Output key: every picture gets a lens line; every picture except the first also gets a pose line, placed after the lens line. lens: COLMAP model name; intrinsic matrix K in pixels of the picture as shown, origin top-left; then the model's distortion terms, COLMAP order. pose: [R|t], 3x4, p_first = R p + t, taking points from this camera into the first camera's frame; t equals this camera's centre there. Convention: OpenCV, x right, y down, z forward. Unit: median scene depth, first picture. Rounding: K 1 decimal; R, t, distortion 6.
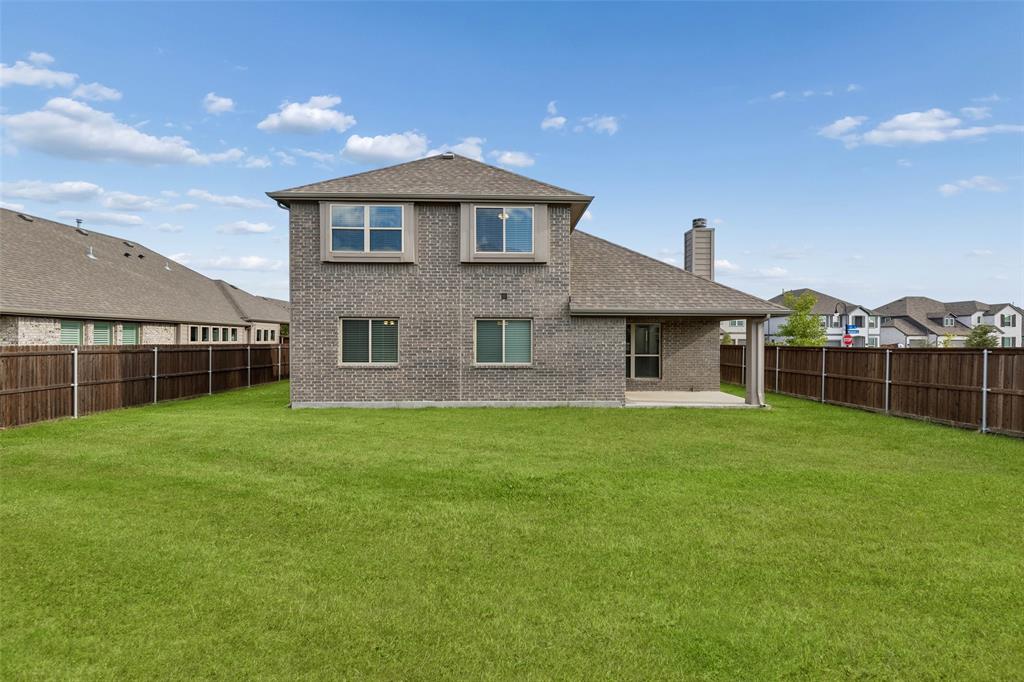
lens RADIAL K [[479.2, 0, 515.5], [0, 479.2, 343.9], [0, 0, 1]] dist [0.020100, 0.000050]
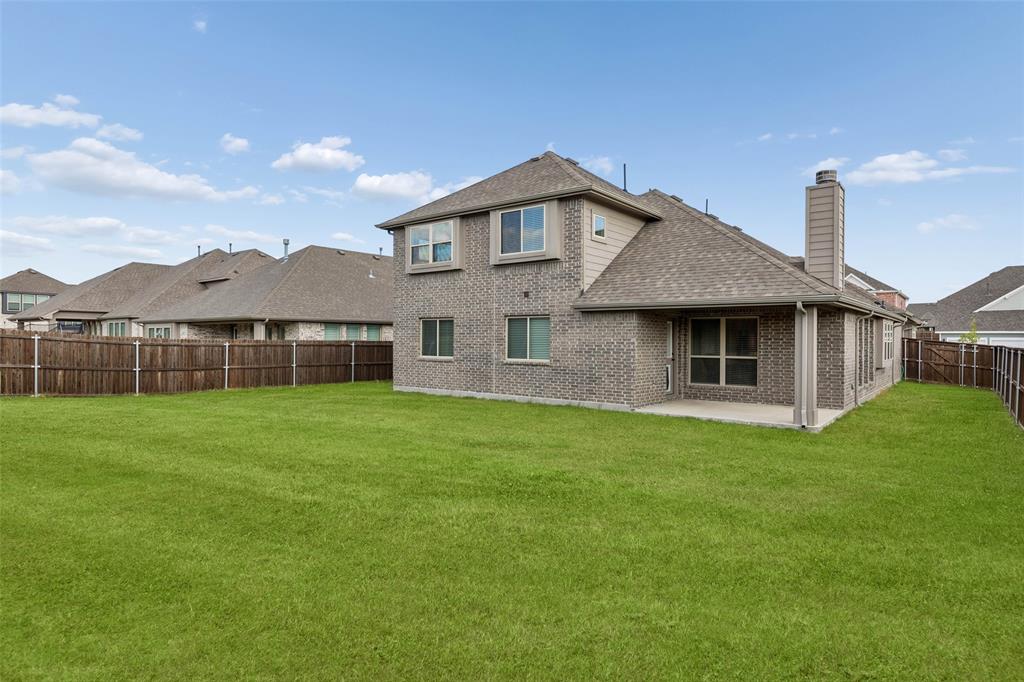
lens RADIAL K [[578.1, 0, 512.9], [0, 578.1, 337.6], [0, 0, 1]] dist [0.024083, -0.000439]
pose [[0.762672, 0.000910, -0.646785, 0.755914], [-0.007433, 0.999945, -0.007358, 0.002669], [0.646743, 0.010419, 0.762637, 0.035482]]
